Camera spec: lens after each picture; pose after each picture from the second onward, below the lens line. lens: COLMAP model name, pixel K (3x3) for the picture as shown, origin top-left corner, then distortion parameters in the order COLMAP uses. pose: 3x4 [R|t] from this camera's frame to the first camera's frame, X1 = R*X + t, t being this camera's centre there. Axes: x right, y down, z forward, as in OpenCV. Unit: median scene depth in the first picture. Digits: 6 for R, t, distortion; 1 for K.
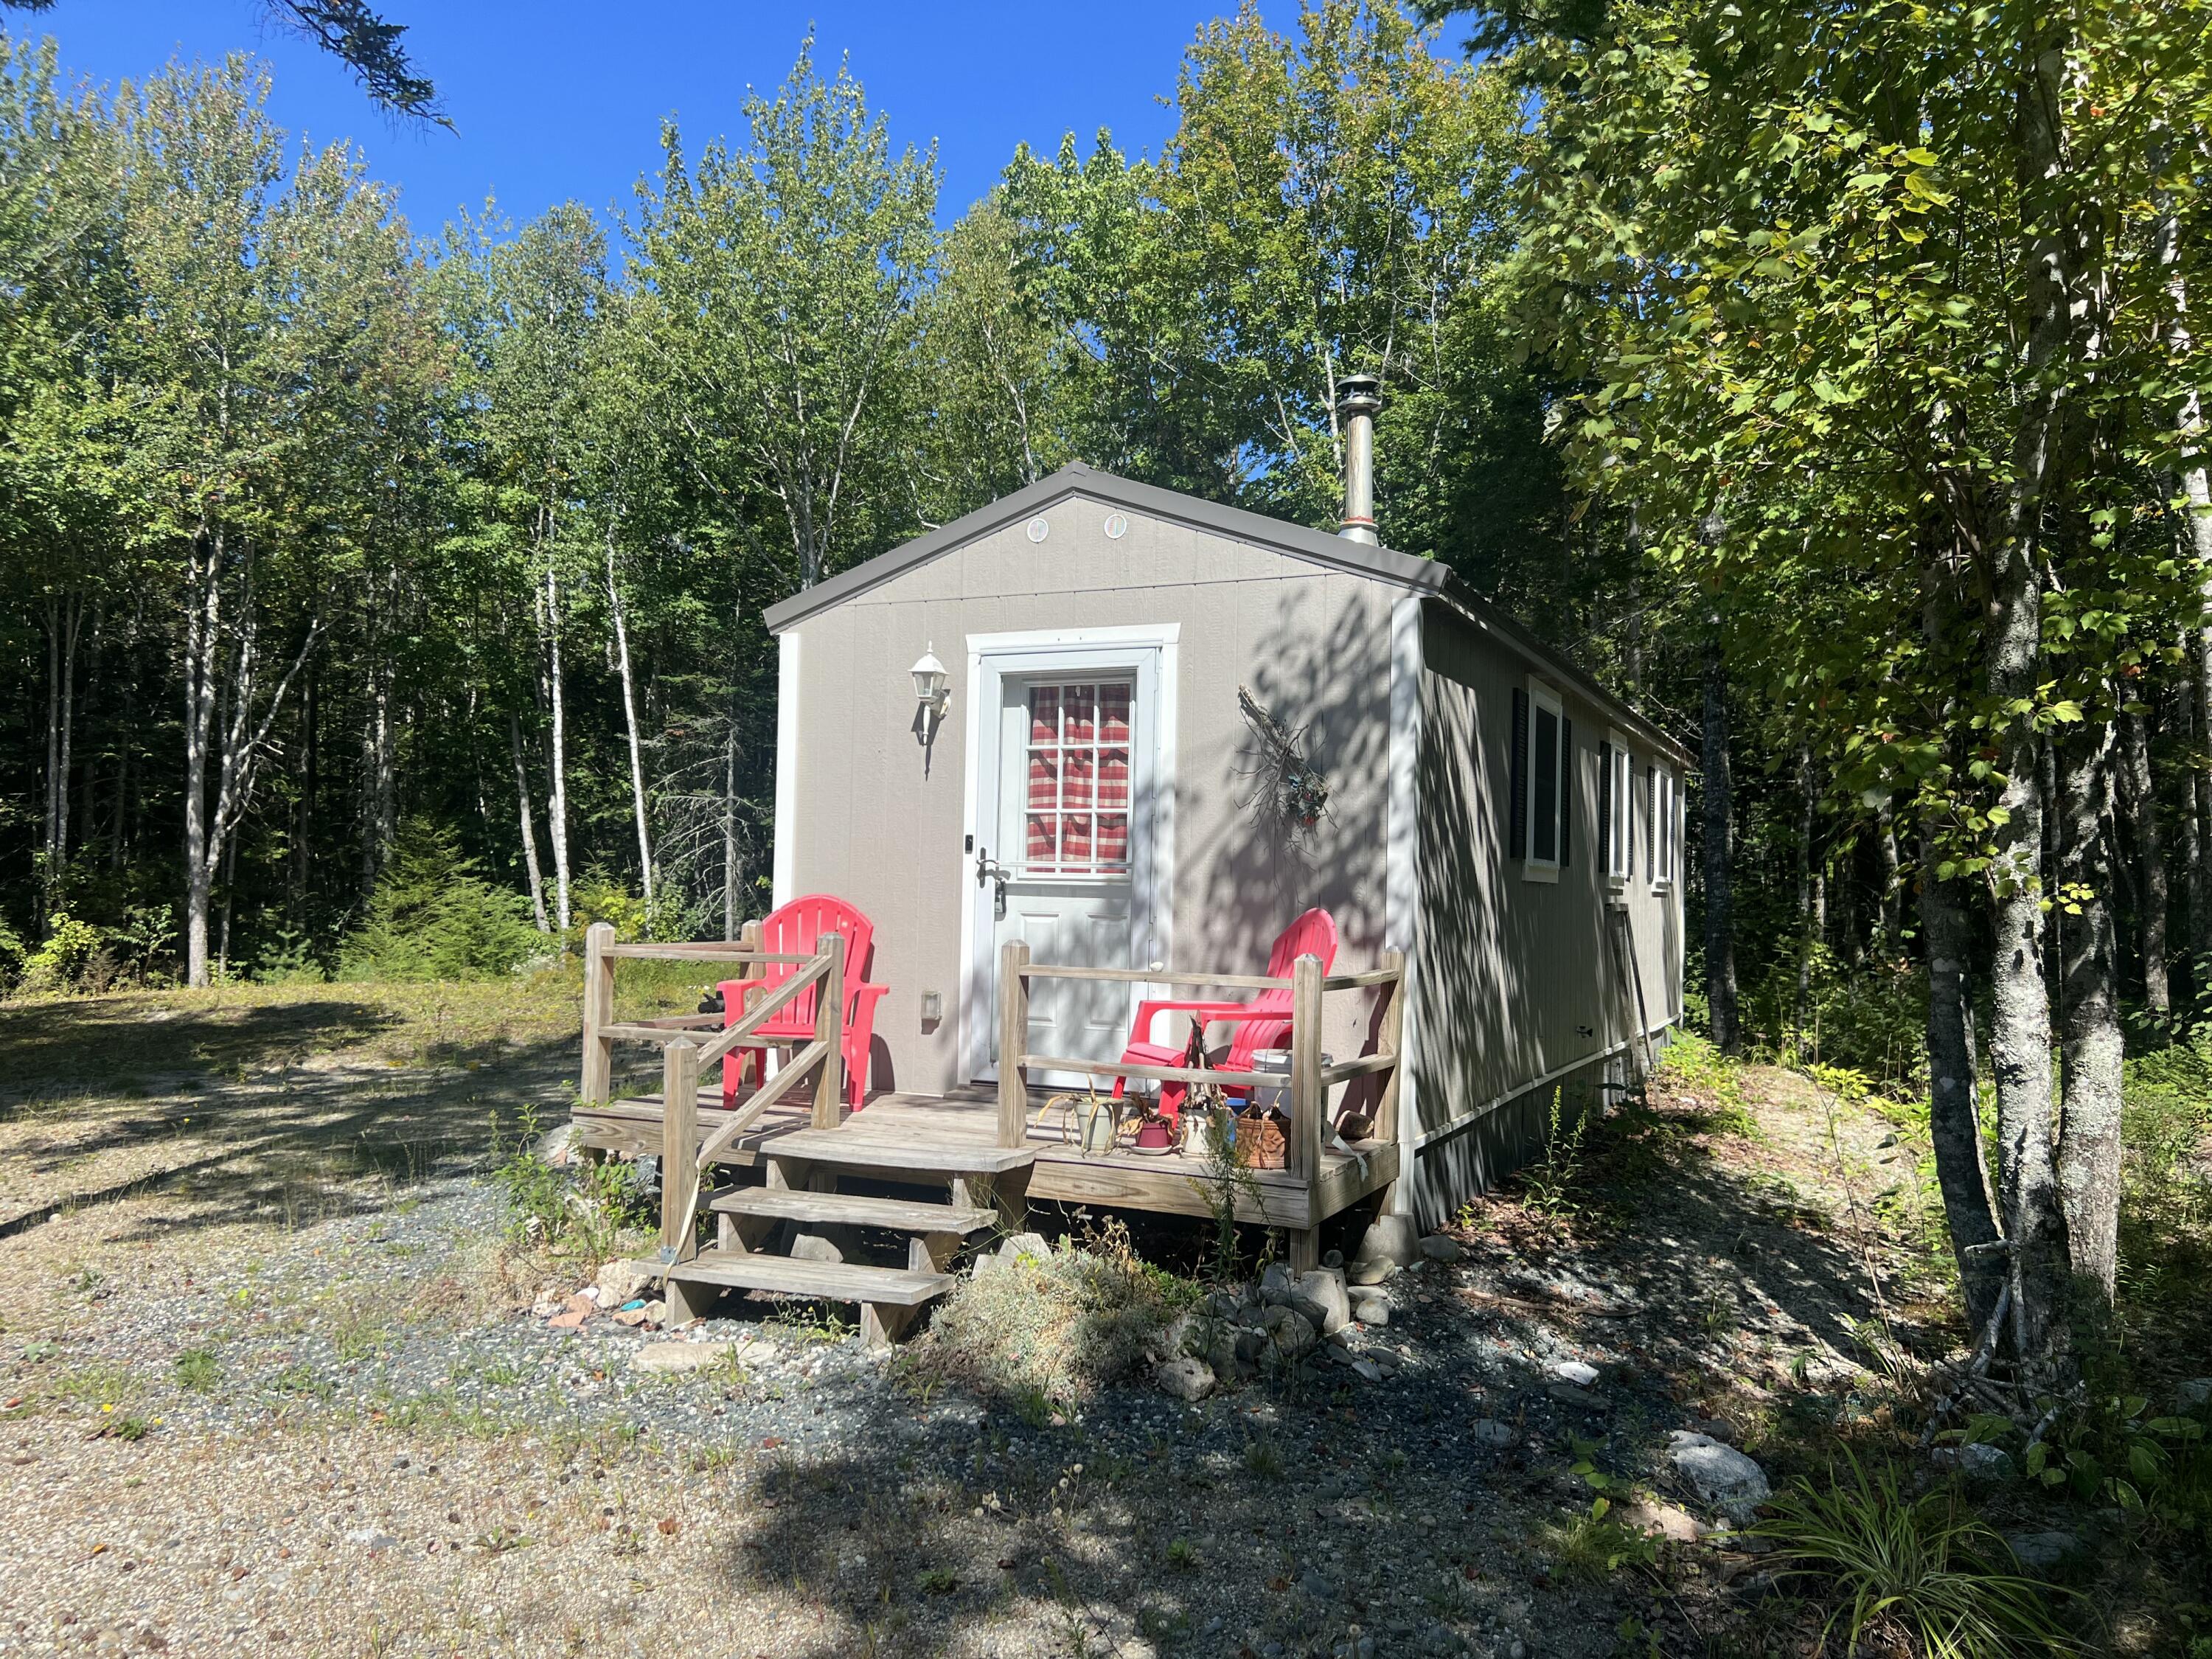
lens RADIAL K [[1542.8, 0, 1106.0], [0, 1542.8, 829.5], [0, 0, 1]] dist [0.000664, -0.026966]
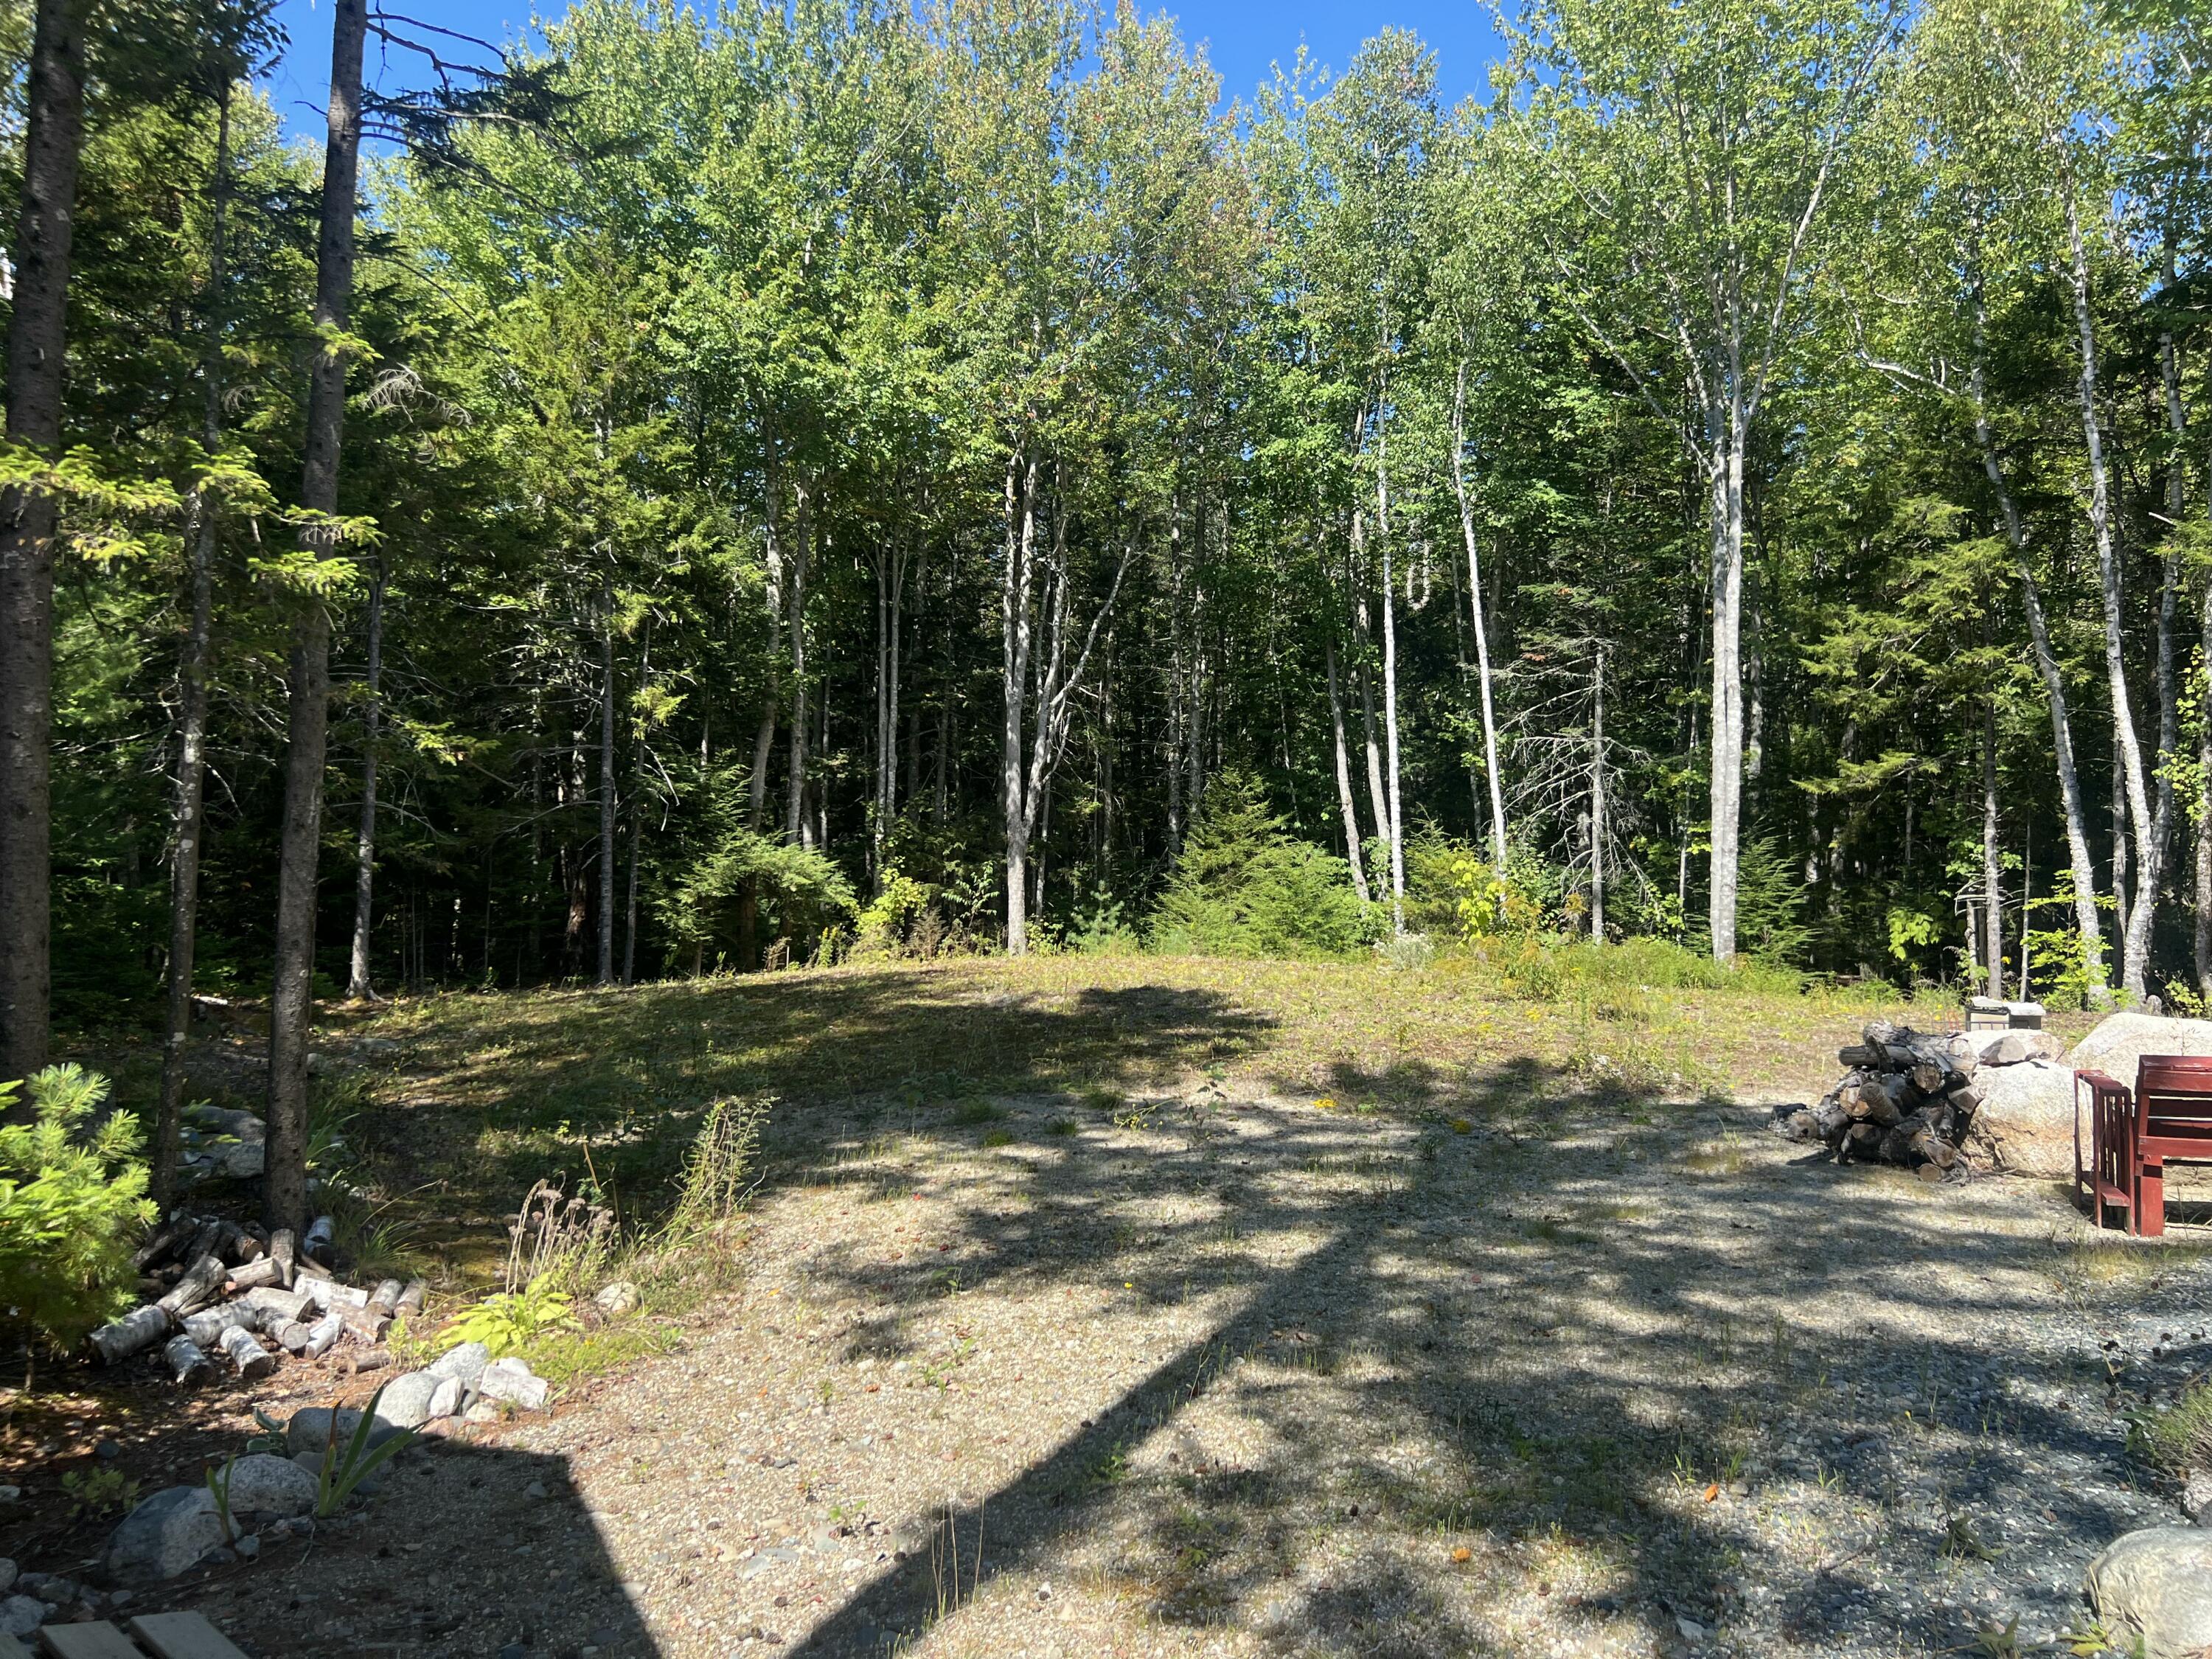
lens RADIAL K [[1673.9, 0, 1100.1], [0, 1673.9, 839.4], [0, 0, 1]] dist [0.041751, -0.043029]
pose [[0.890090, 0.013252, -0.455591, -0.083071], [0.001228, 0.999504, 0.031472, 0.003525], [0.455782, -0.028572, 0.889633, 0.121428]]
